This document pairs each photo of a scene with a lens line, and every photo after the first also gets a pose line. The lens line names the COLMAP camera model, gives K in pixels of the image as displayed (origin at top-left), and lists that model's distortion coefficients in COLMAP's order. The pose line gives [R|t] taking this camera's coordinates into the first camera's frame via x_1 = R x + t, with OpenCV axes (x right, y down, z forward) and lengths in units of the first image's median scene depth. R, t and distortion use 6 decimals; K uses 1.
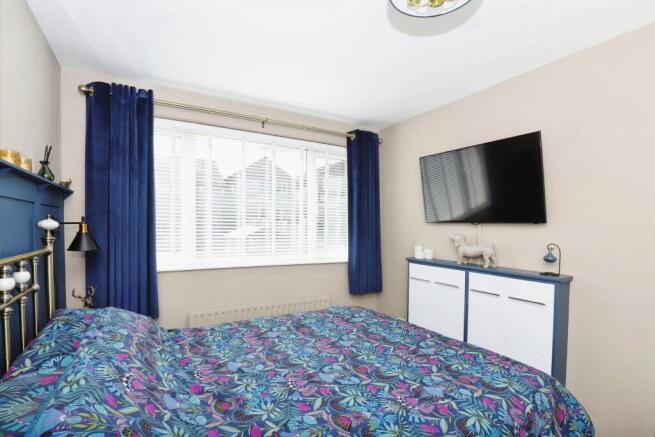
lens RADIAL K [[320.8, 0, 326.6], [0, 320.8, 238.4], [0, 0, 1]] dist [-0.059915, 0.000117]
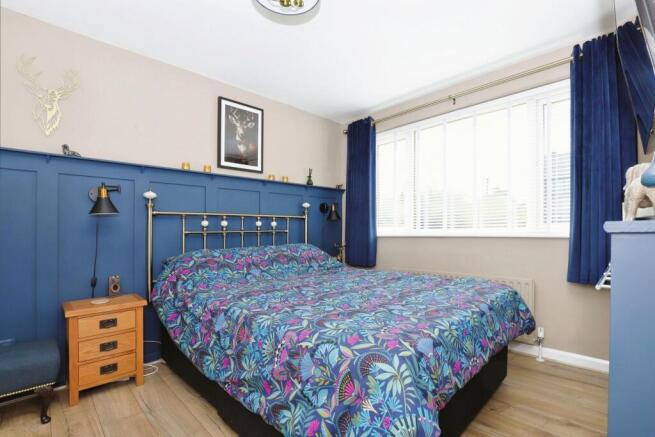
lens RADIAL K [[313.9, 0, 314.2], [0, 313.9, 228.2], [0, 0, 1]] dist [-0.001601, -0.000138]
pose [[0.221013, -0.025004, -0.974950, 0.845842], [-0.018289, 0.999389, -0.029776, 0.117758], [0.975099, 0.024412, 0.220420, 0.419252]]
